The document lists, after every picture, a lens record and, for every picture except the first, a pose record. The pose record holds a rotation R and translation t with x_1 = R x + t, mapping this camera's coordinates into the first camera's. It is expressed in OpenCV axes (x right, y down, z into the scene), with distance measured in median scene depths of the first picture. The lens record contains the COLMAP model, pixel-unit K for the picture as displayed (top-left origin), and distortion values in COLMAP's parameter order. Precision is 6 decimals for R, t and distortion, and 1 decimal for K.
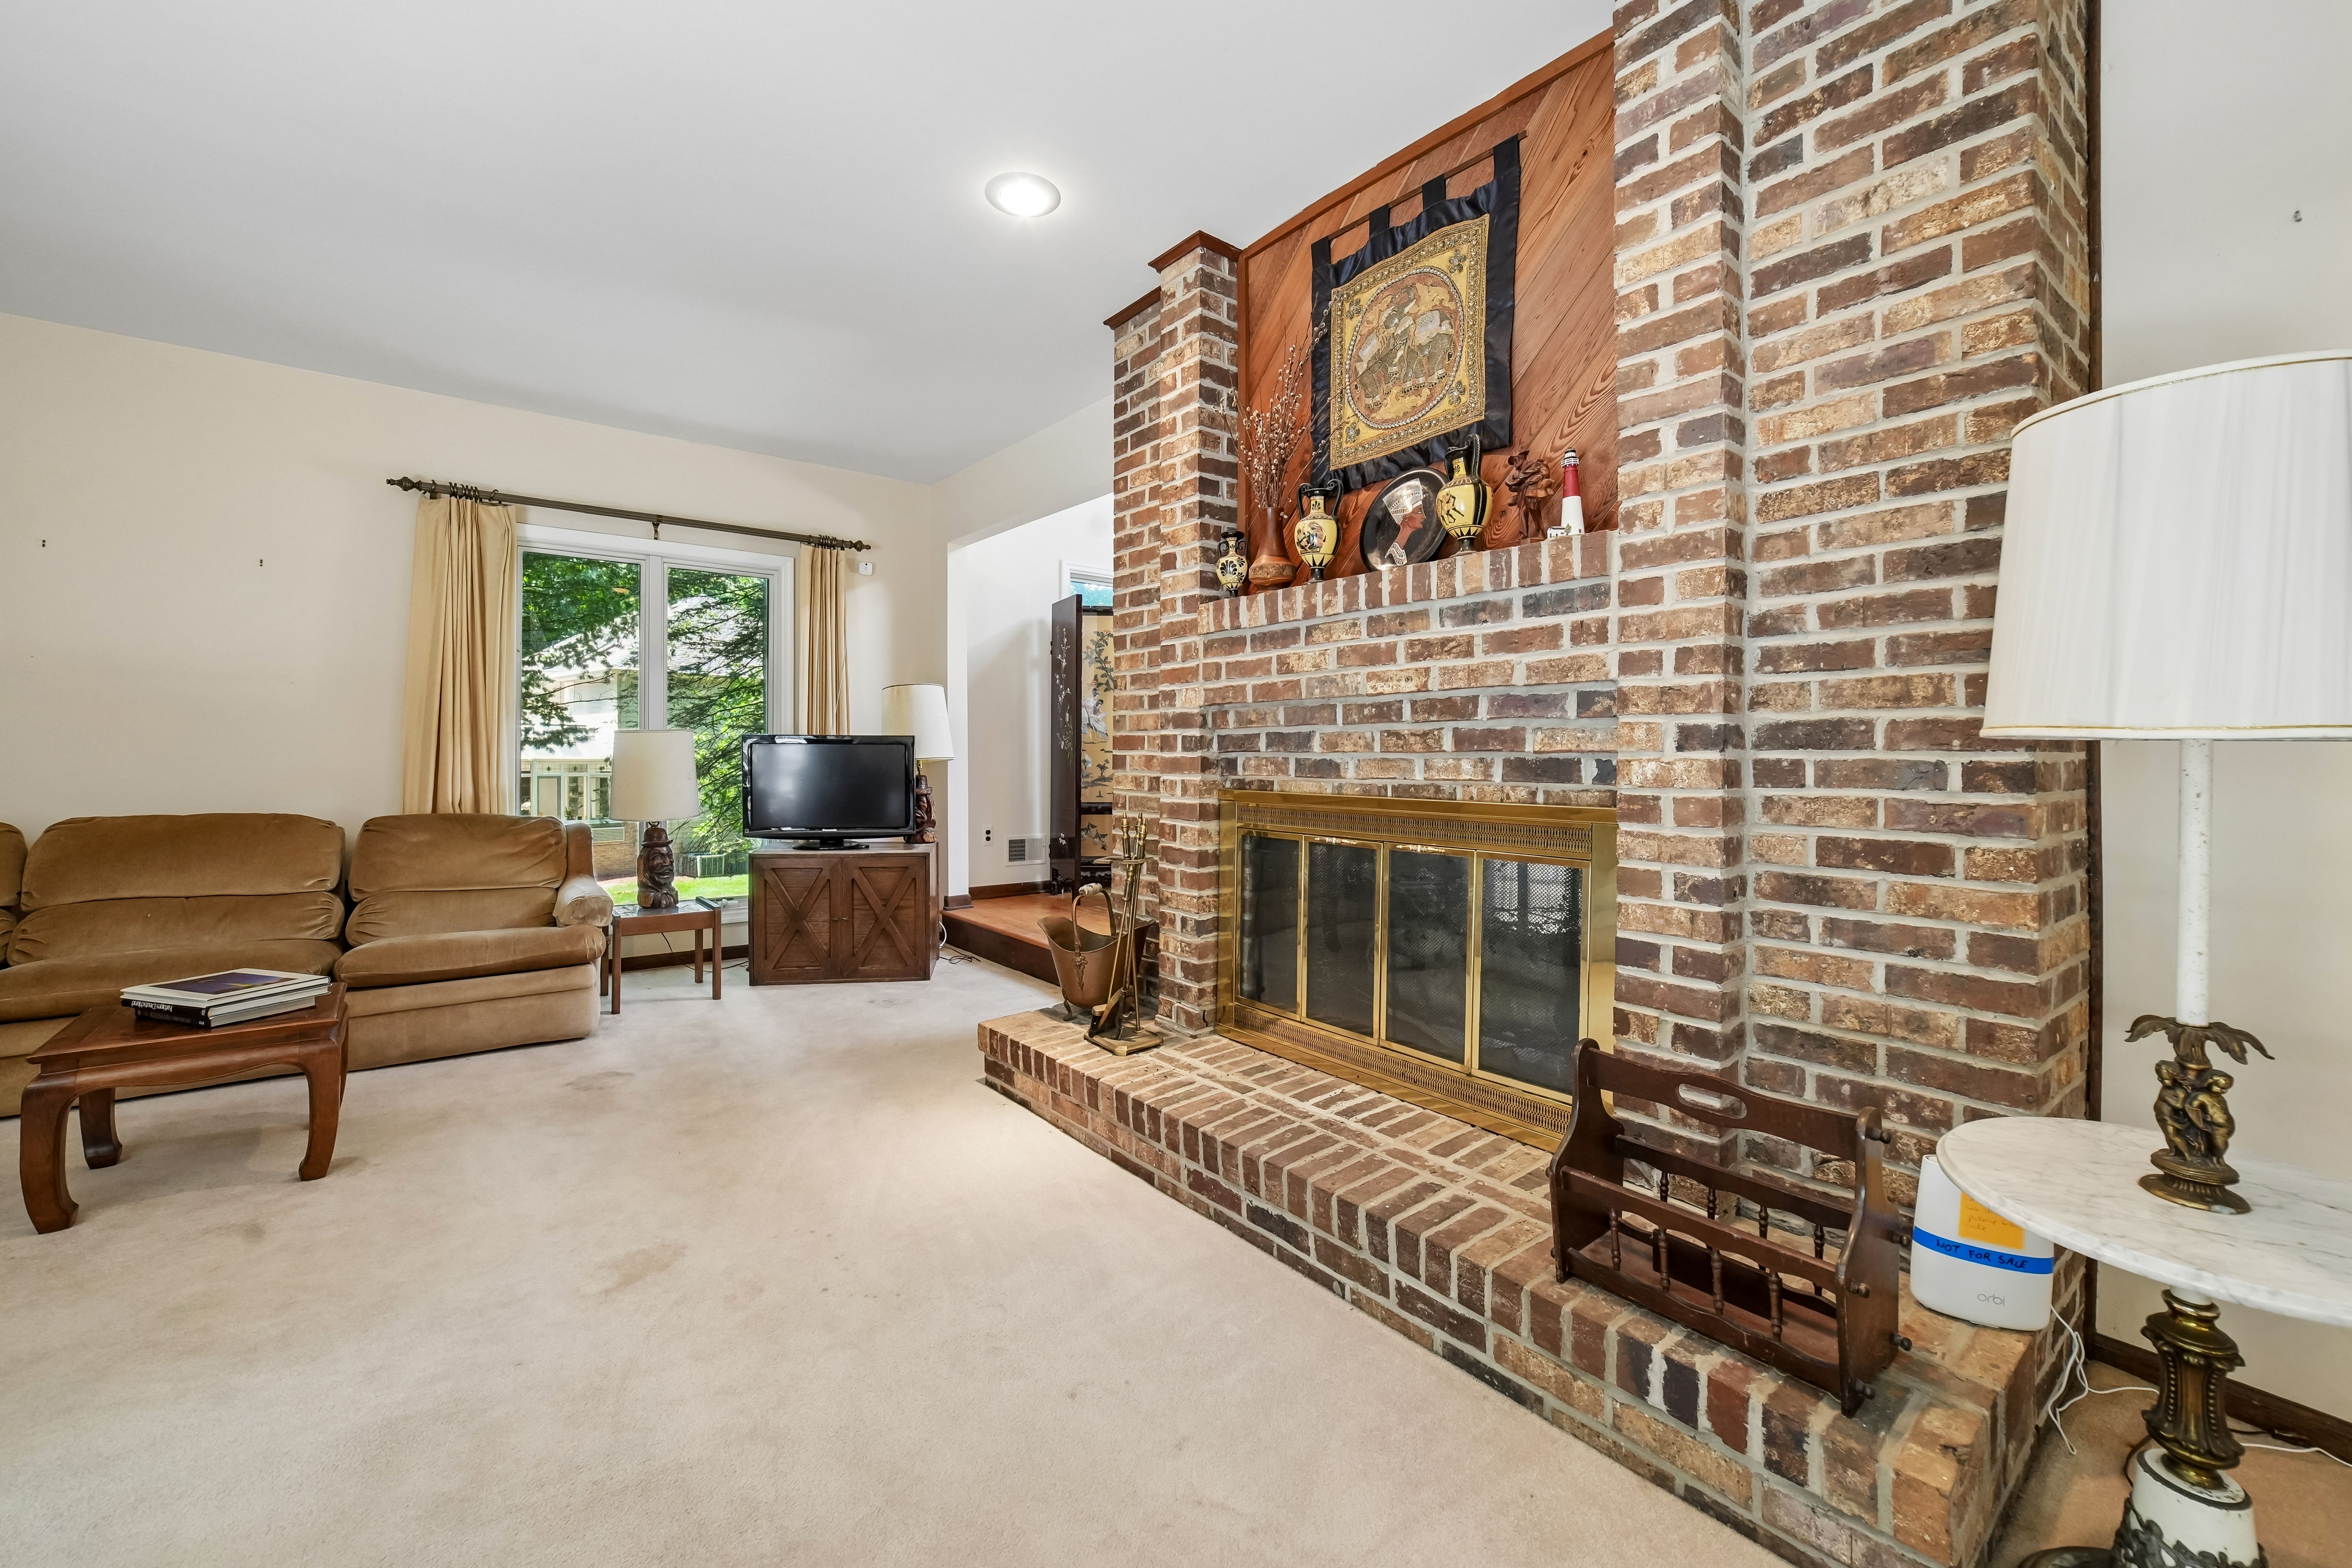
lens RADIAL K [[937.7, 0, 1155.2], [0, 937.7, 769.2], [0, 0, 1]] dist [-0.016669, 0.008602]
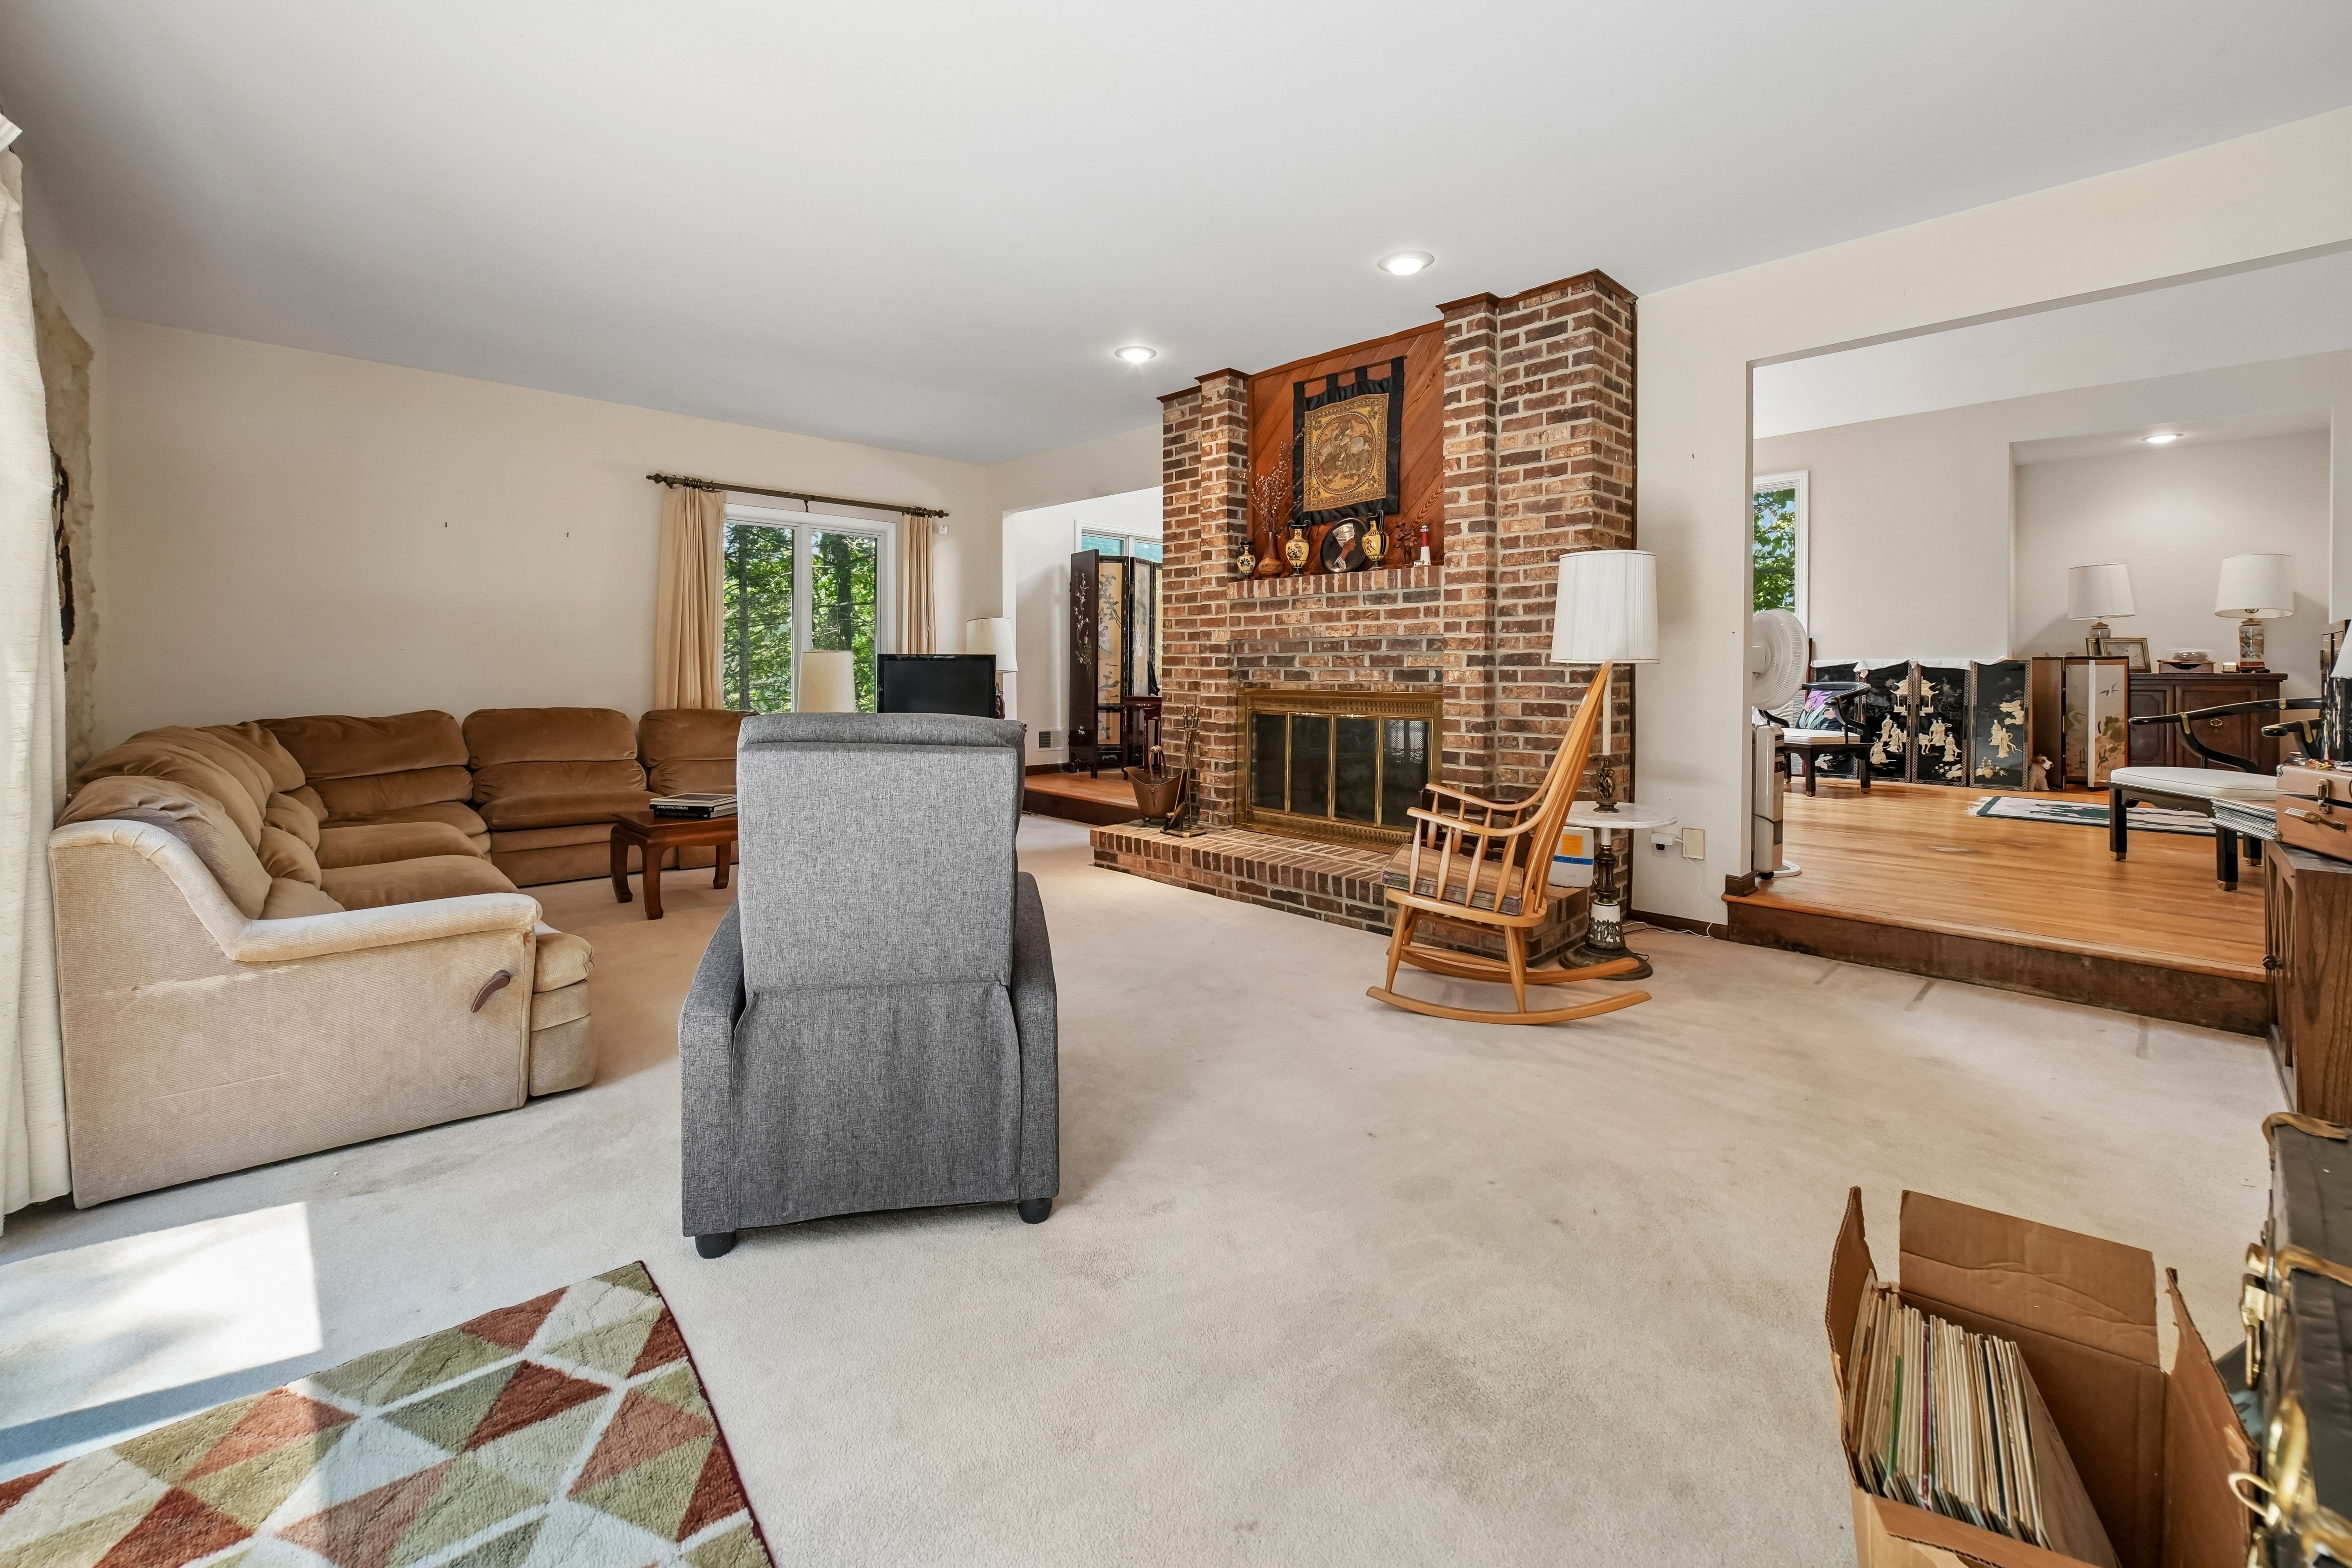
lens RADIAL K [[963.2, 0, 1173.2], [0, 963.2, 710.2], [0, 0, 1]] dist [0.001703, -0.000006]
pose [[0.992877, -0.005815, 0.119004, -0.323876], [0.002446, 0.999593, 0.028440, 0.013834], [-0.119120, -0.027946, 0.992486, -0.938097]]
